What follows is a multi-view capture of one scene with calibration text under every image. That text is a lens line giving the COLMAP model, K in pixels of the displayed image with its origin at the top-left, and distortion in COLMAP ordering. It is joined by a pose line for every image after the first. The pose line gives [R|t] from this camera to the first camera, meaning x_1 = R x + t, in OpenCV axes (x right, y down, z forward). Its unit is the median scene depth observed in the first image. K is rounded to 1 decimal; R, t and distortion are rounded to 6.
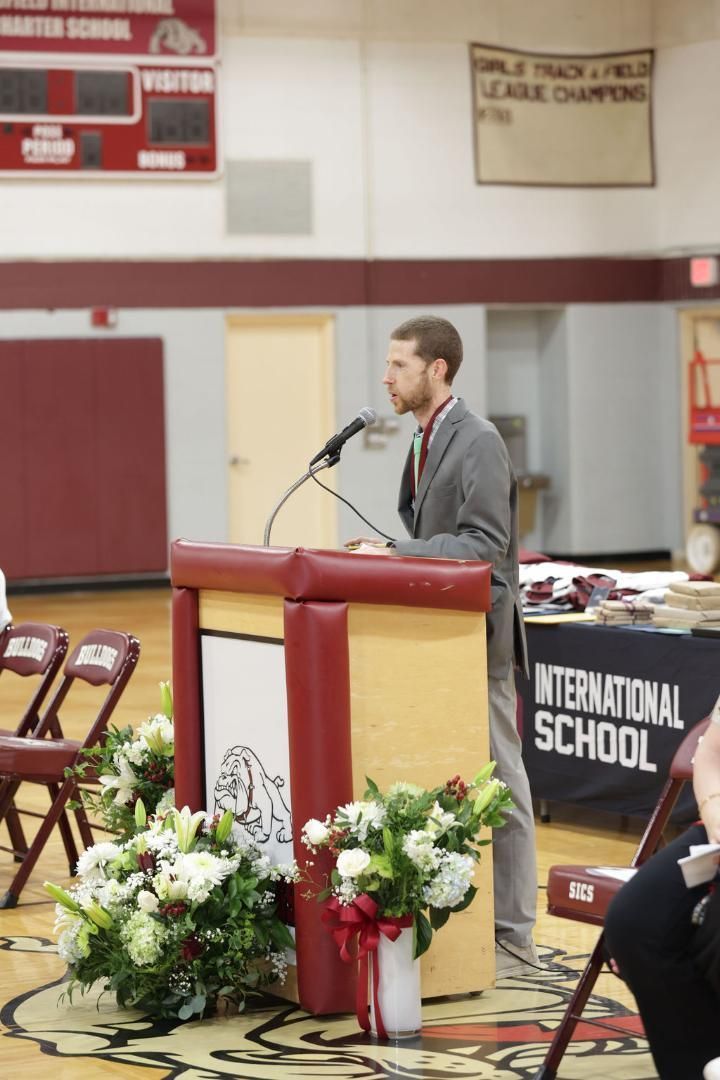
lens RADIAL K [[3177.5, 0, 363.7], [0, 3177.5, 512.2], [0, 0, 1]] dist [-0.055626, 1.110317]
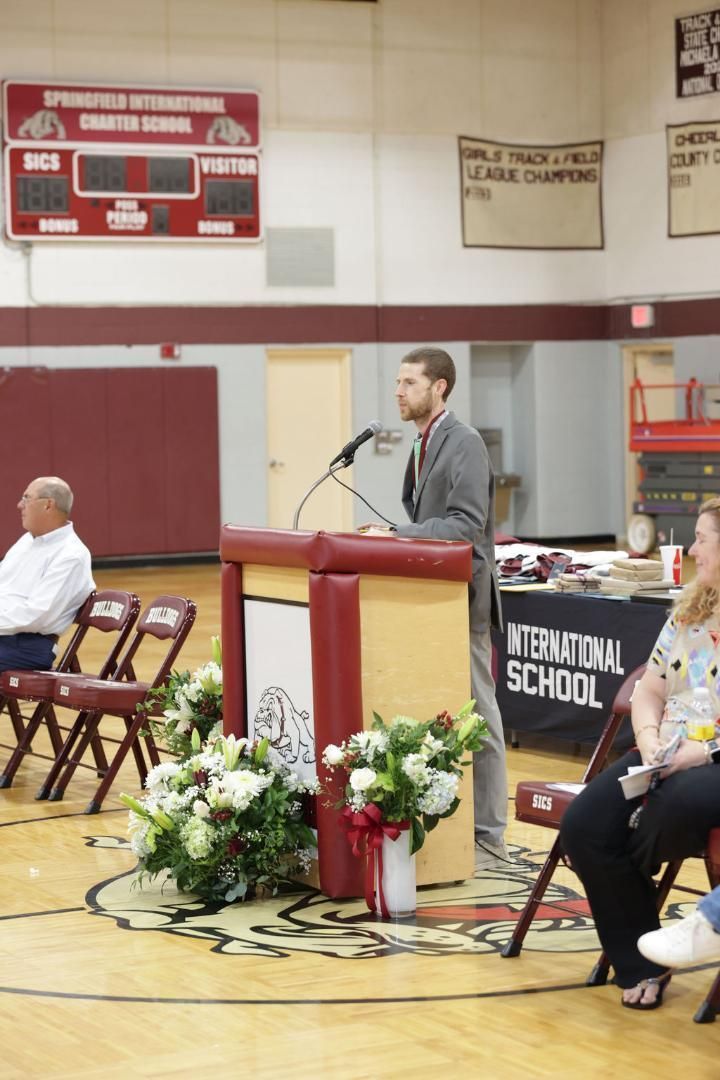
lens RADIAL K [[2487.5, 0, 360.0], [0, 2487.5, 540.0], [0, 0, 1]] dist [-0.028970, 0.057047]
pose [[0.999980, 0.002361, -0.005896, 0.001051], [-0.002278, 0.999898, 0.014094, 0.000702], [0.005929, -0.014080, 0.999883, 0.006213]]
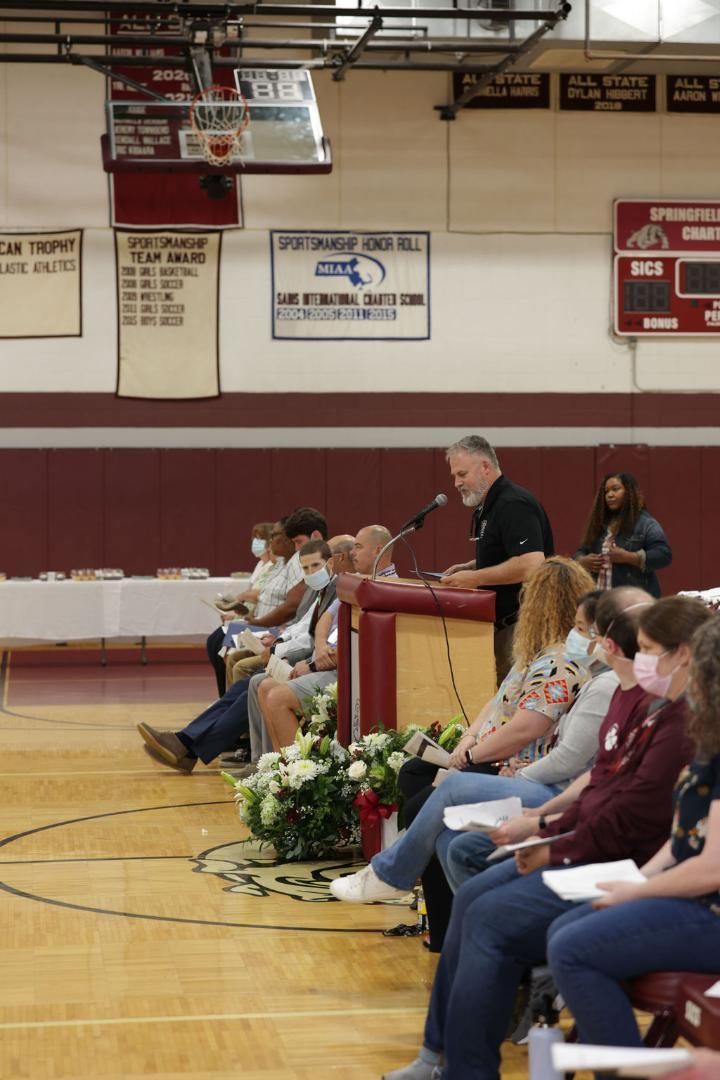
lens RADIAL K [[2233.5, 0, 360.0], [0, 2233.5, 540.0], [0, 0, 1]] dist [-0.031549, 0.124573]
pose [[0.941461, 0.029465, -0.335832, 0.338630], [-0.033221, 0.999433, -0.005443, -0.001930], [0.335481, 0.016281, 0.941906, -0.083625]]
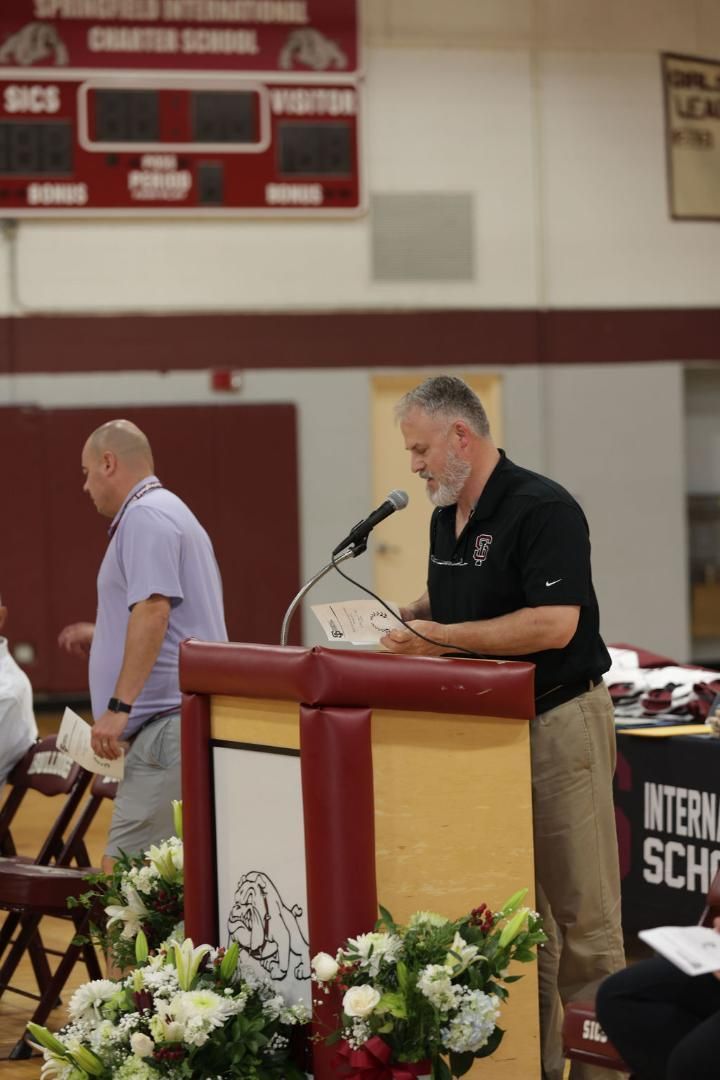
lens RADIAL K [[3836.7, 0, 360.3], [0, 3836.7, 472.7], [0, 0, 1]] dist [-0.041564, -0.169458]
pose [[0.998263, -0.003341, -0.058828, 0.053052], [0.001225, 0.999352, -0.035974, 0.000883], [0.058910, 0.035839, 0.997620, -0.068978]]
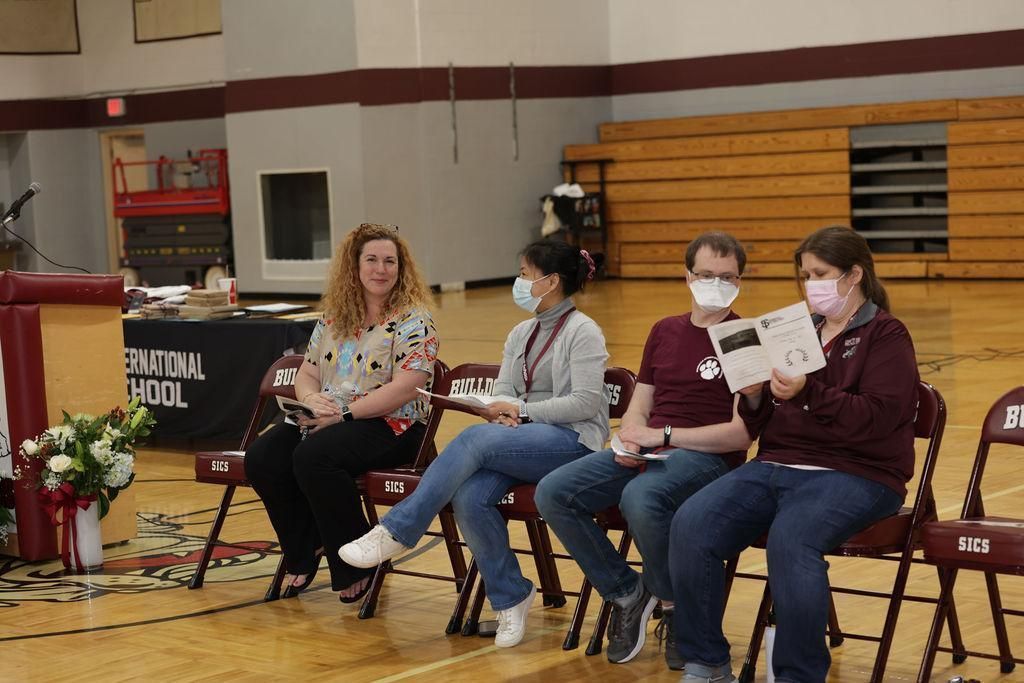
lens RADIAL K [[2008.9, 0, 526.1], [0, 2008.9, 340.1], [0, 0, 1]] dist [0.007555, -0.259435]
pose [[0.946854, -0.056034, 0.316747, -0.086928], [0.043772, 0.997996, 0.045702, 0.010482], [-0.318673, -0.029408, 0.947409, -0.033514]]
